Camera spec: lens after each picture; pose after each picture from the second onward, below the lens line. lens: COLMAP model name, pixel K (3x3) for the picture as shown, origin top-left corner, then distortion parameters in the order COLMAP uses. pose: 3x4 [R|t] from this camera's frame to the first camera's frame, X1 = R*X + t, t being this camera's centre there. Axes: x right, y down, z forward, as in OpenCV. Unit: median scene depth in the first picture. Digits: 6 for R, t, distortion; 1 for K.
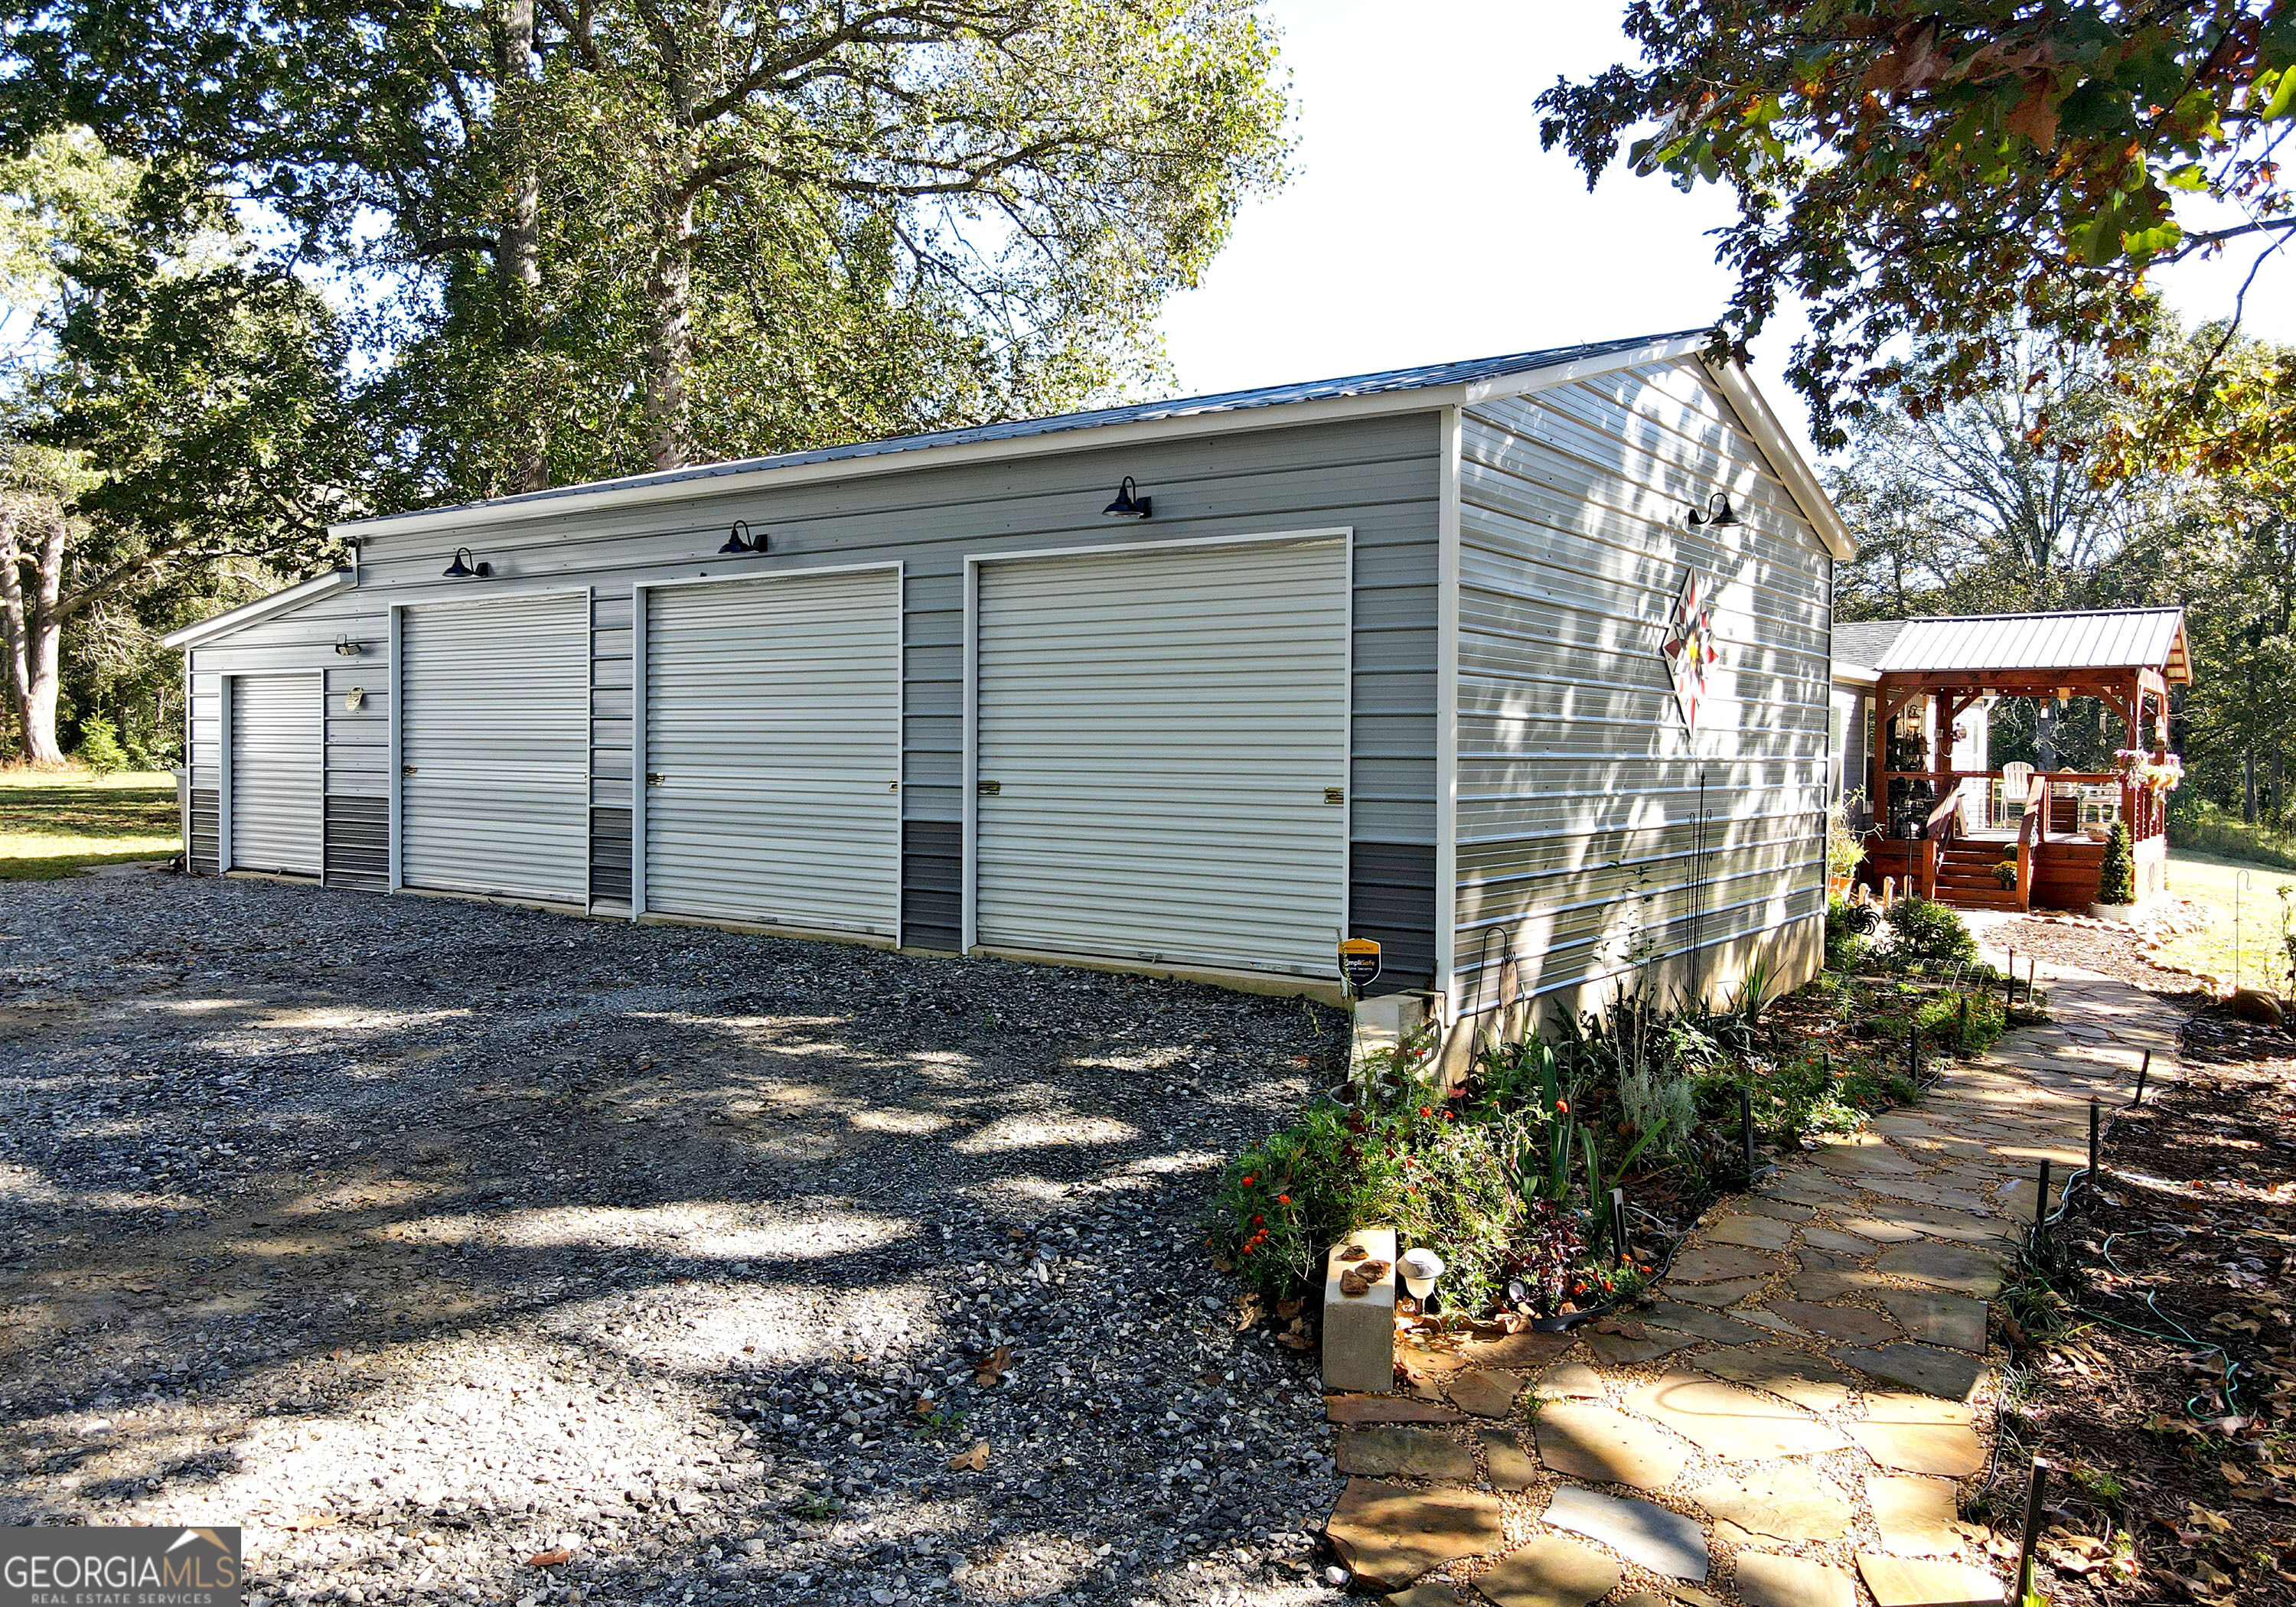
lens RADIAL K [[1683.7, 0, 1155.1], [0, 1683.7, 778.9], [0, 0, 1]] dist [-0.007143, 0.000766]
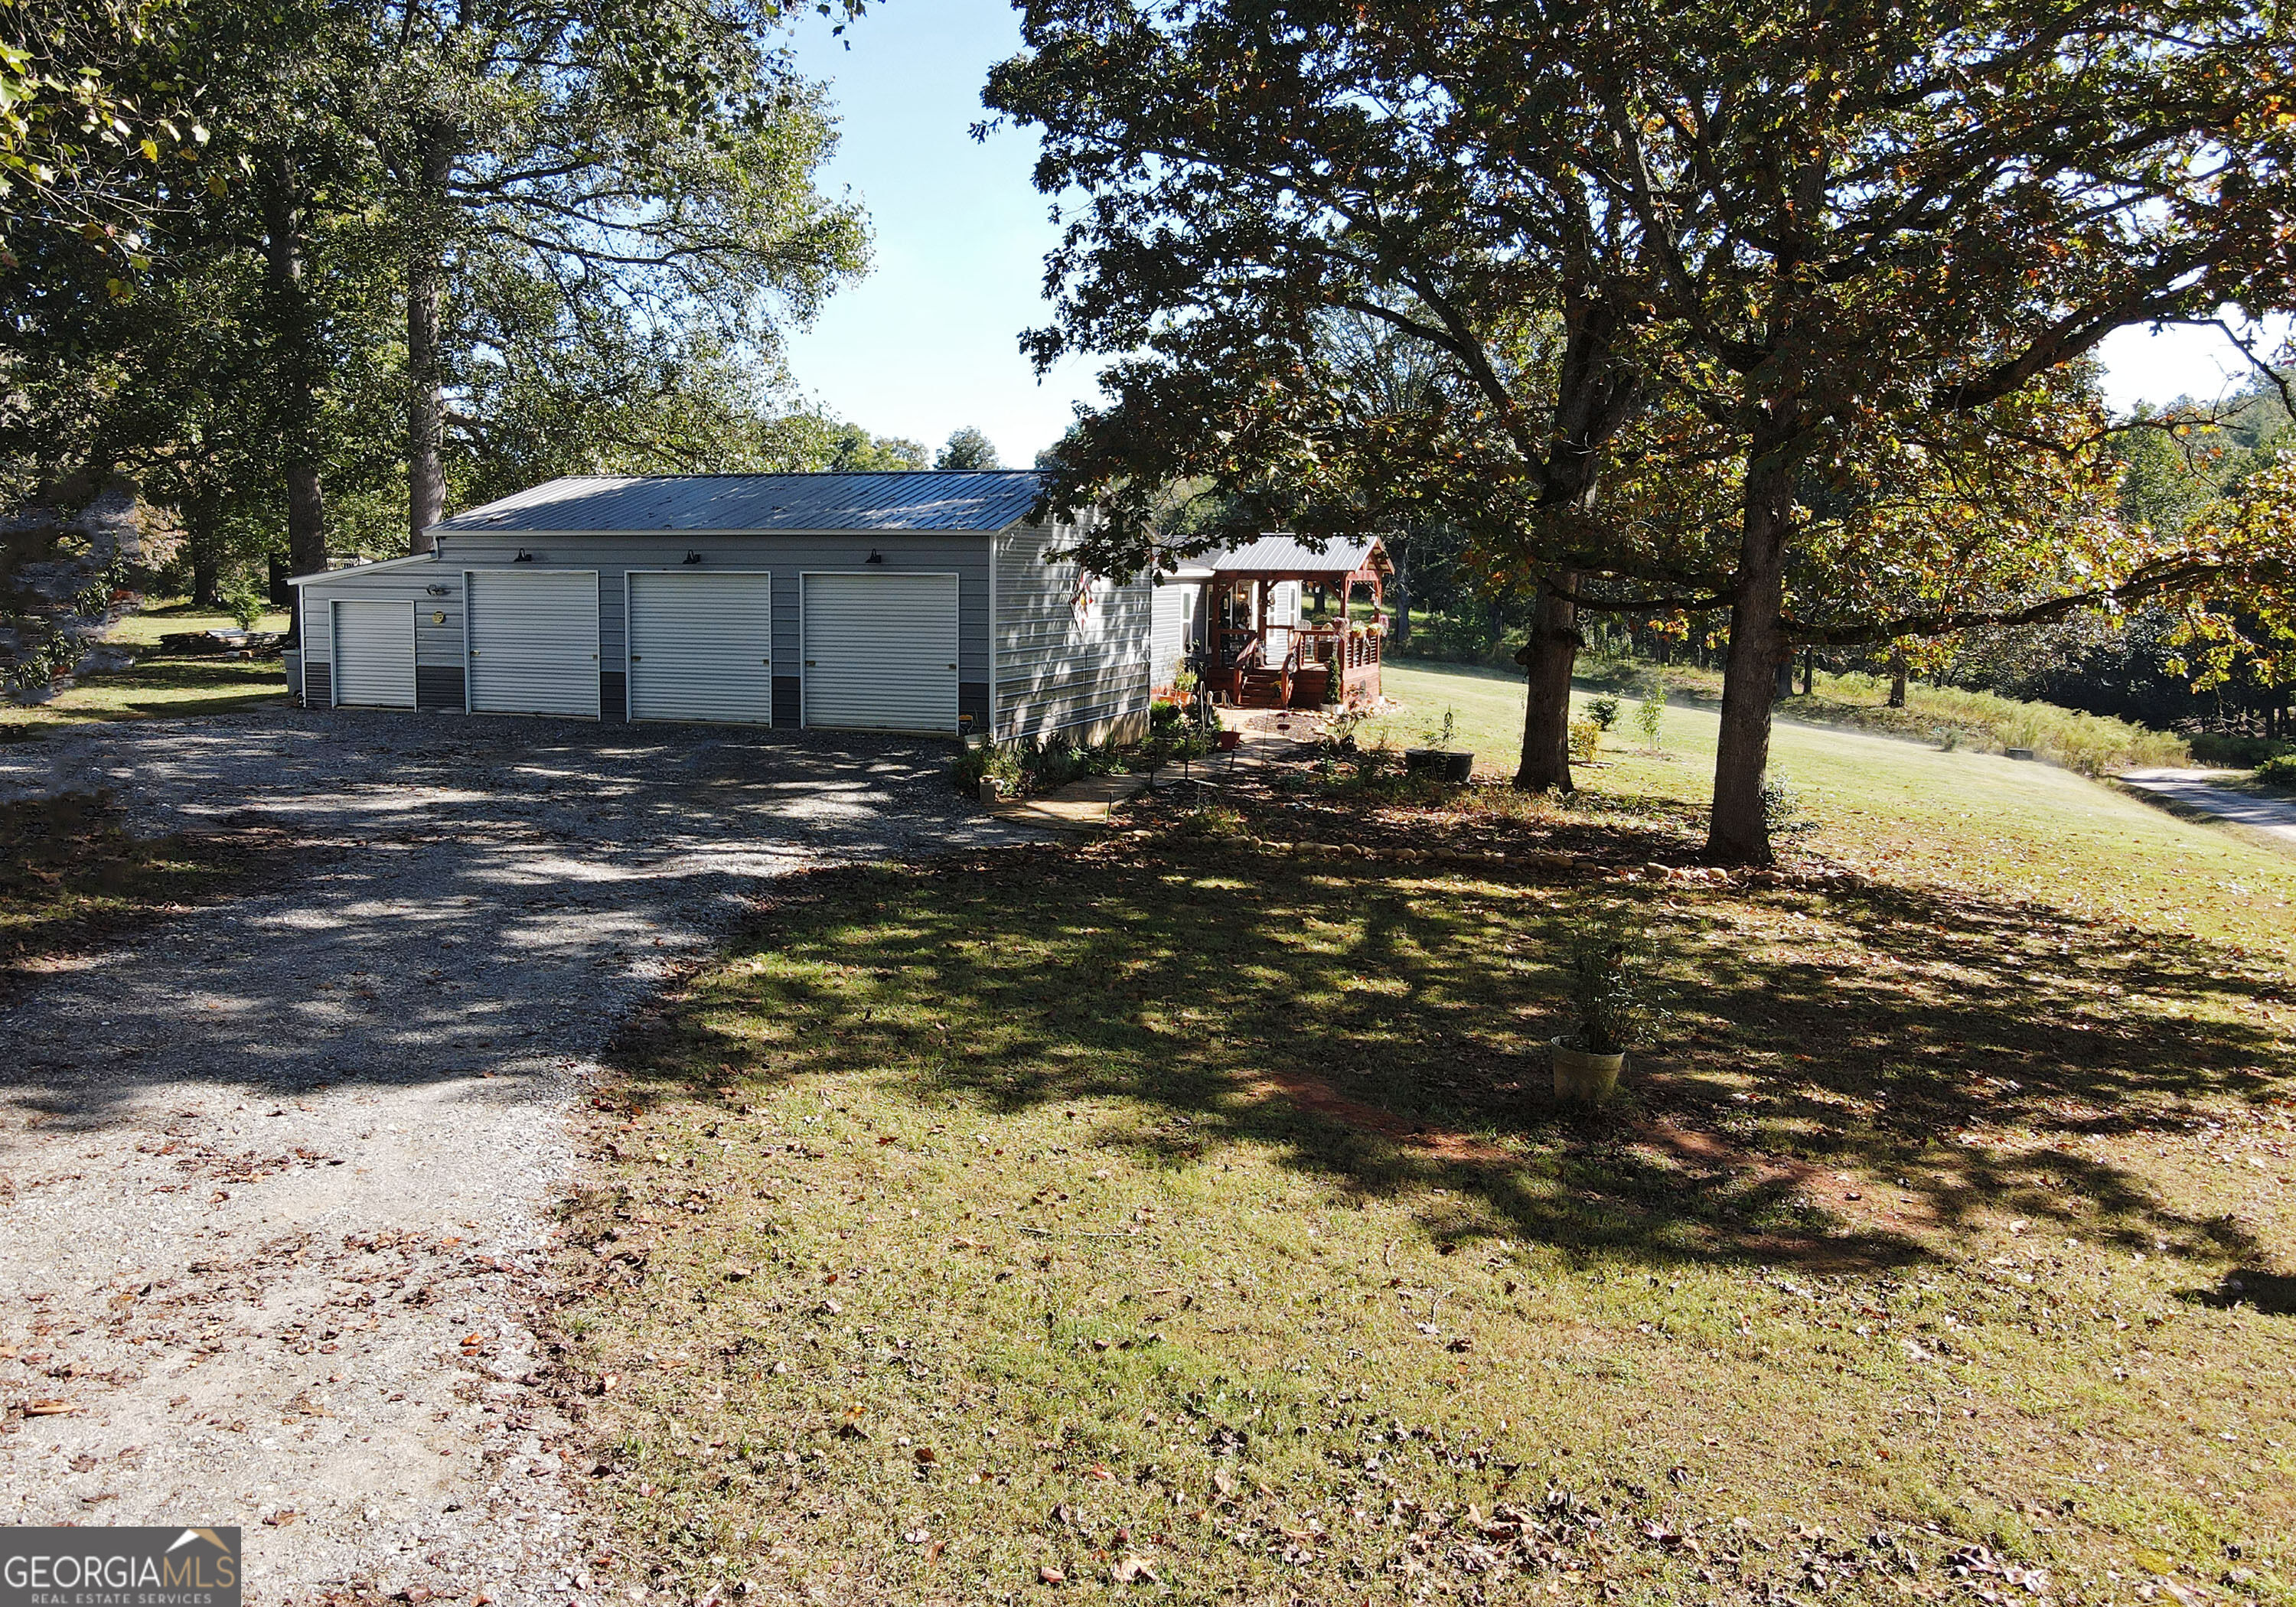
lens RADIAL K [[1683.7, 0, 1145.7], [0, 1683.7, 794.0], [0, 0, 1]] dist [-0.007143, 0.000766]
pose [[0.954322, -0.036453, 0.296547, -0.311041], [0.002664, 0.993528, 0.113556, -0.070214], [-0.298768, -0.107579, 0.948243, -1.306704]]
